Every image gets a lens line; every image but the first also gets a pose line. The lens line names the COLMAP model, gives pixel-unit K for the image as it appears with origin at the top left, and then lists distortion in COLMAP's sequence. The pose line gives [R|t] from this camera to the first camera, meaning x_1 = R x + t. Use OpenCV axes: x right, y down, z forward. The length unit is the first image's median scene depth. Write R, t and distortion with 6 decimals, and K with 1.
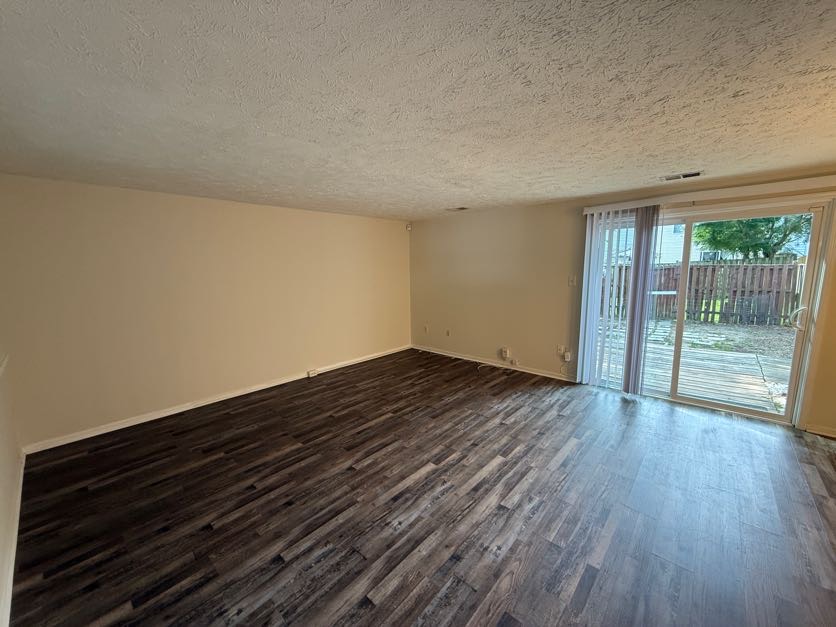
lens RADIAL K [[334.4, 0, 415.6], [0, 334.4, 313.3], [0, 0, 1]] dist [0.001158, 0.000218]
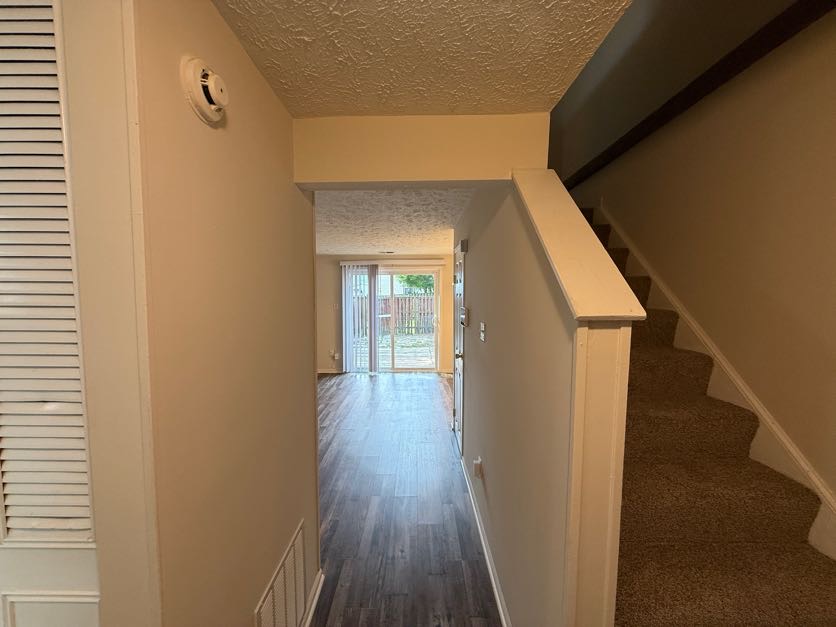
lens RADIAL K [[334.4, 0, 415.6], [0, 334.4, 313.3], [0, 0, 1]] dist [0.001158, 0.000218]
pose [[0.745297, -0.028108, 0.666139, -0.305596], [0.089627, 0.994266, -0.058324, 0.061628], [-0.660681, 0.103173, 0.743543, -0.415831]]
